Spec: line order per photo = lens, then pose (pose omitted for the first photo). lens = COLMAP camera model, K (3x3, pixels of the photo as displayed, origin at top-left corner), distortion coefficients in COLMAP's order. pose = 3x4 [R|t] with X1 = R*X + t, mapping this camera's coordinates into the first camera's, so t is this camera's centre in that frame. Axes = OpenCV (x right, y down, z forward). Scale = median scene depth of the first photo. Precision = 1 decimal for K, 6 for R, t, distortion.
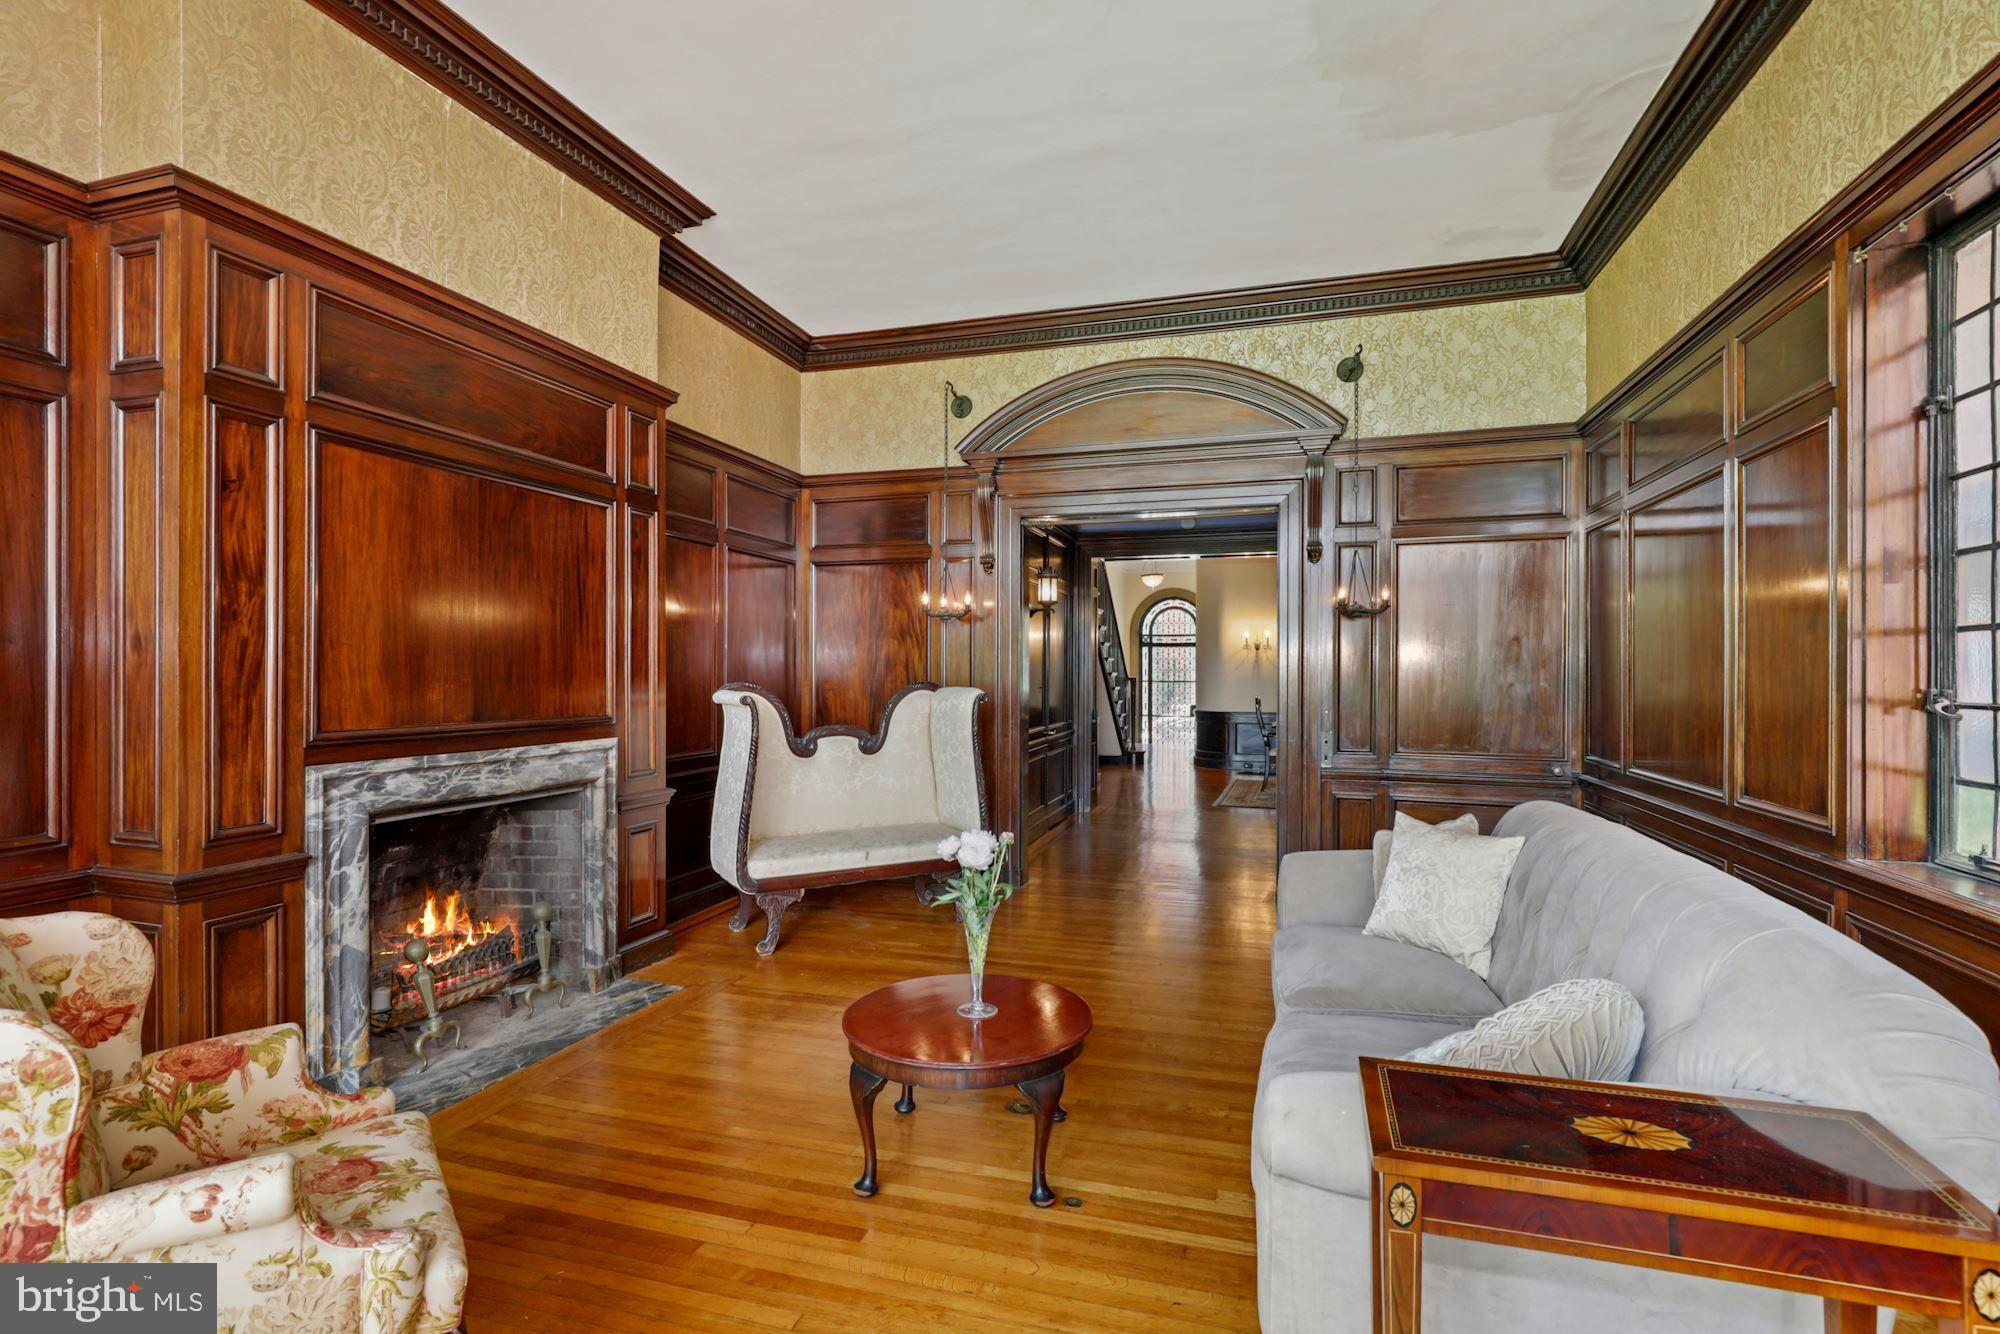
lens RADIAL K [[915.7, 0, 1009.3], [0, 915.7, 678.7], [0, 0, 1]] dist [-0.004158, -0.000805]
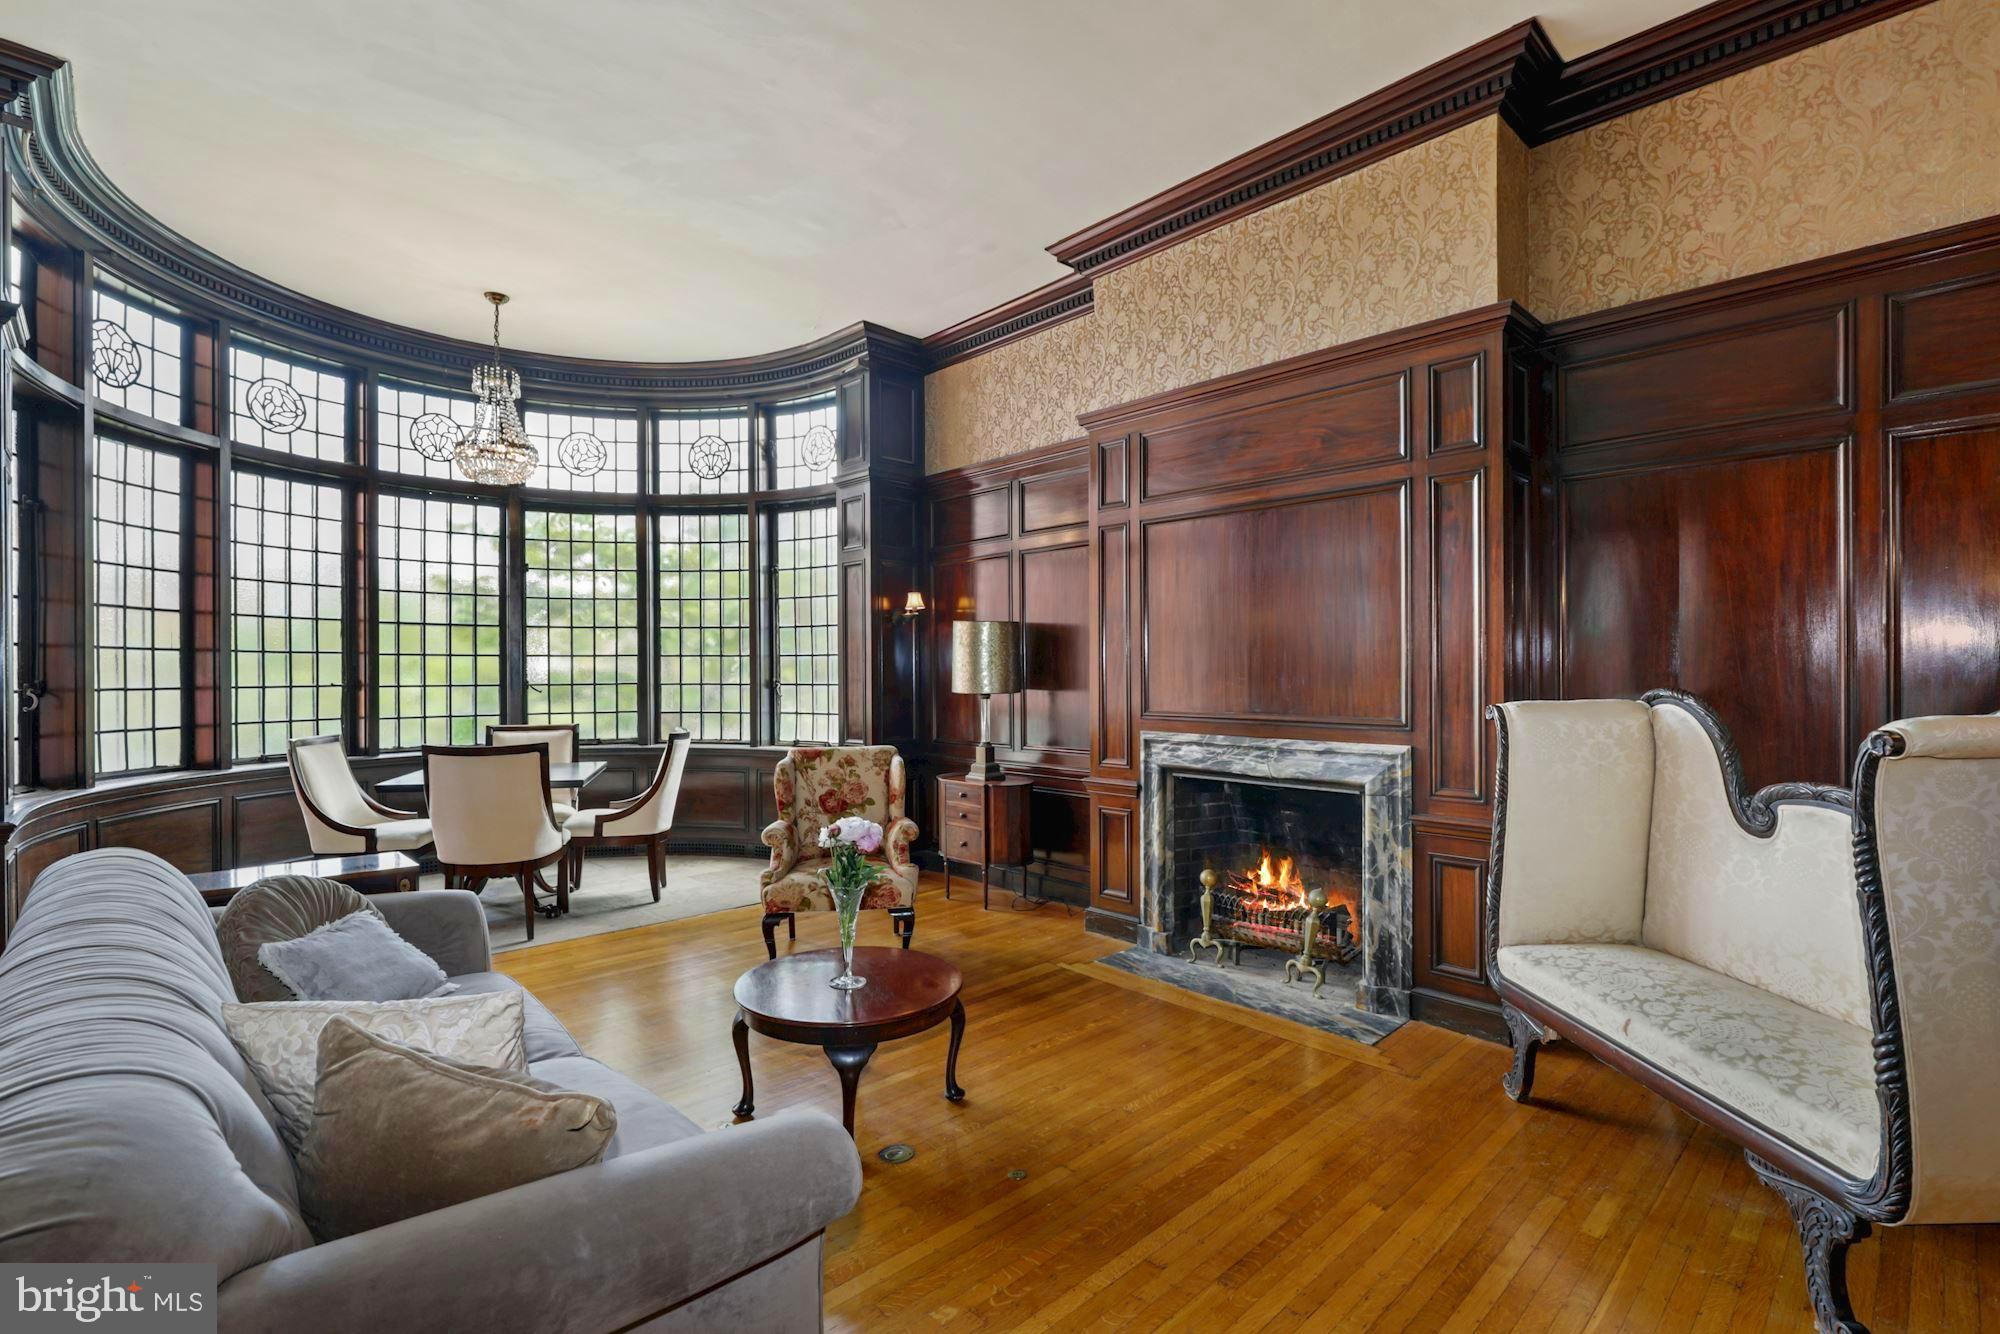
lens RADIAL K [[915.7, 0, 1009.3], [0, 915.7, 678.7], [0, 0, 1]] dist [-0.004158, -0.000805]
pose [[-0.483925, -0.002041, -0.875107, 0.612016], [-0.010437, 0.999940, 0.003440, 0.000449], [0.875047, 0.010798, -0.483917, 1.248120]]
